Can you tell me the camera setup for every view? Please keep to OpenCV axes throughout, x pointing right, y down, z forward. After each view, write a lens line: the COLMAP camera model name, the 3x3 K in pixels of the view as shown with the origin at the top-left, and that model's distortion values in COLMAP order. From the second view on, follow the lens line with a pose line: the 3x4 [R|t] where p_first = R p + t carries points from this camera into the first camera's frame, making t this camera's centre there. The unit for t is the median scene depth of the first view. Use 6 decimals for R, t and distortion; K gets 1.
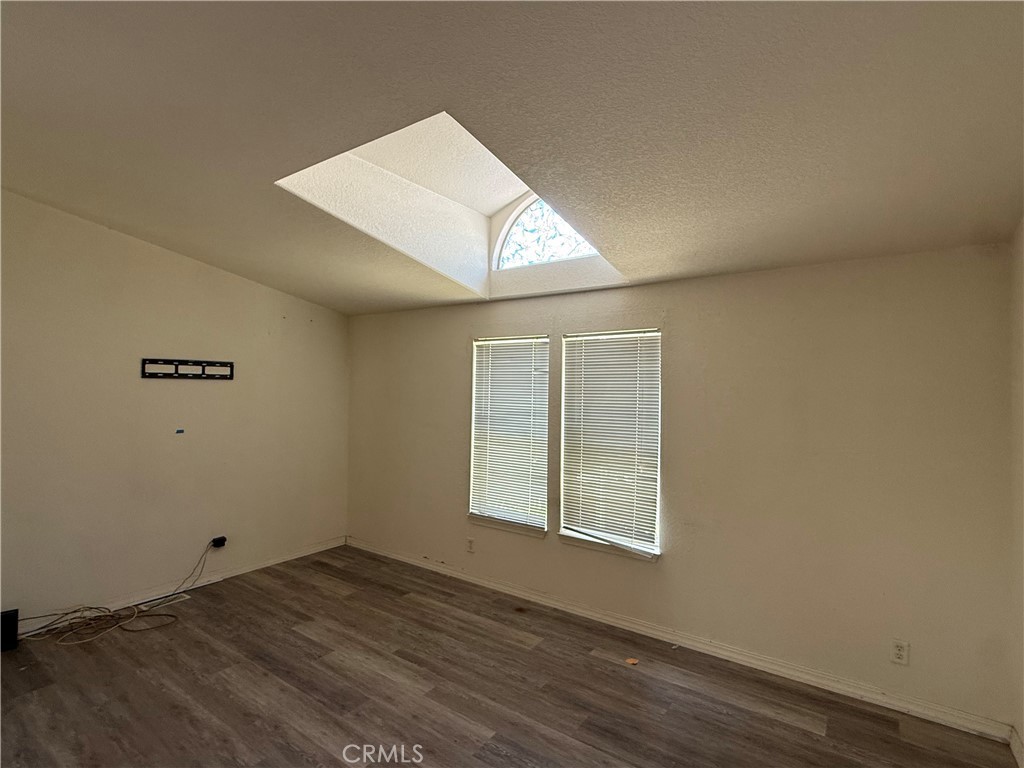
lens RADIAL K [[503.3, 0, 512.0], [0, 503.3, 384.0], [0, 0, 1]] dist [-0.001357, 0.000405]
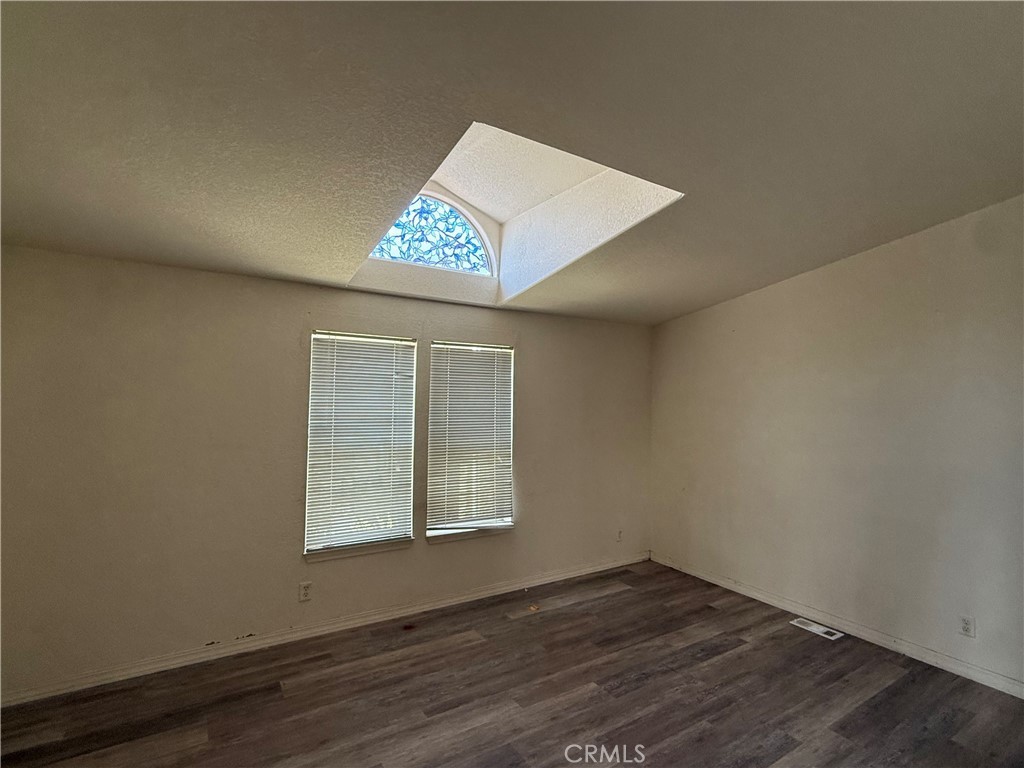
lens RADIAL K [[503.3, 0, 512.0], [0, 503.3, 384.0], [0, 0, 1]] dist [-0.001357, 0.000405]
pose [[0.379405, 0.009951, 0.925177, -0.807699], [-0.025801, 0.999667, -0.000171, -0.015006], [-0.924871, -0.023806, 0.379535, 0.479601]]
